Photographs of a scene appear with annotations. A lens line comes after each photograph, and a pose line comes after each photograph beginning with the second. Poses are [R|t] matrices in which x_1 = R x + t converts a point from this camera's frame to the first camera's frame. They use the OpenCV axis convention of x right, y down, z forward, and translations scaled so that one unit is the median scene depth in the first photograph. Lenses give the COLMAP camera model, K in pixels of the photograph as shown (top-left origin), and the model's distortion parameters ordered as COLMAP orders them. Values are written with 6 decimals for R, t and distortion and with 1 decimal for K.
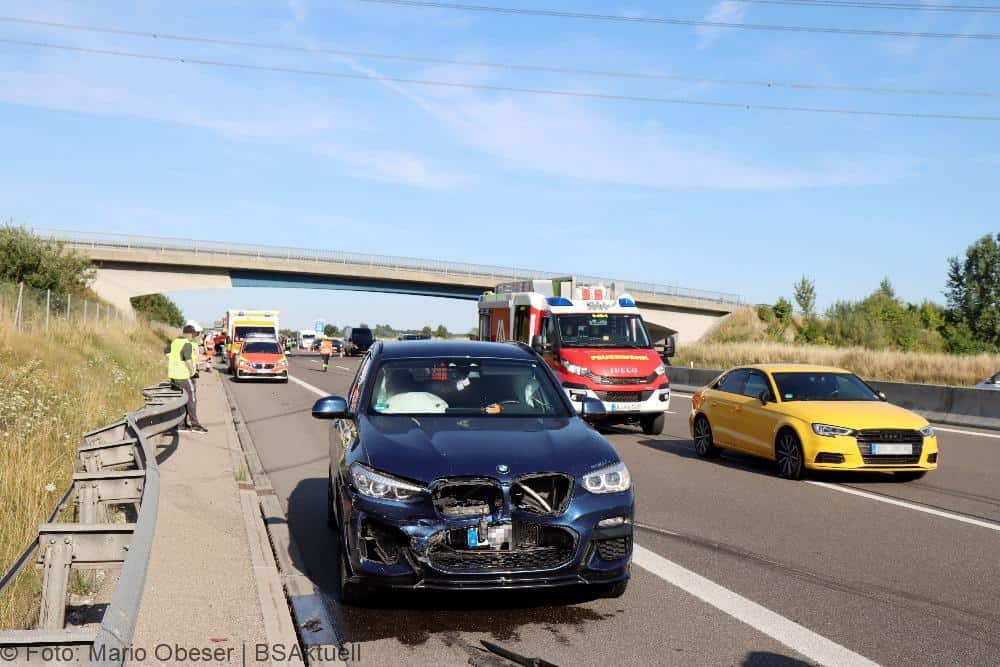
lens RADIAL K [[1270.2, 0, 502.3], [0, 1270.2, 335.1], [0, 0, 1]] dist [0.094501, 0.000000]
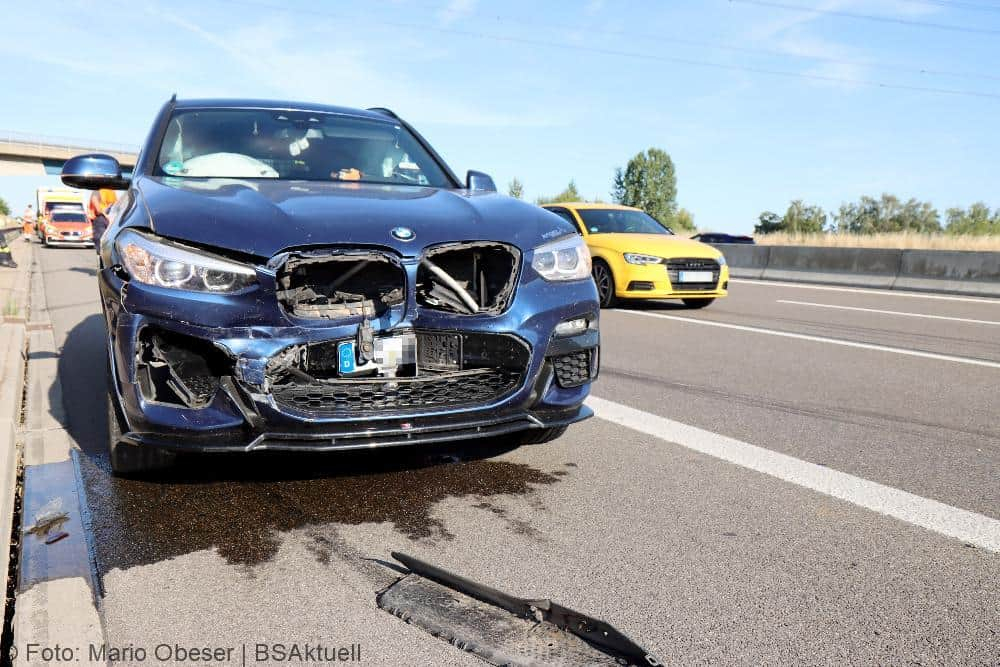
lens RADIAL K [[930.7, 0, 498.5], [0, 930.7, 329.6], [0, 0, 1]] dist [-0.029449, 0.000000]
pose [[0.973062, -0.020531, 0.229629, -0.051917], [-0.003774, 0.994475, 0.104908, 0.101078], [-0.230514, -0.102949, 0.967608, 0.573516]]
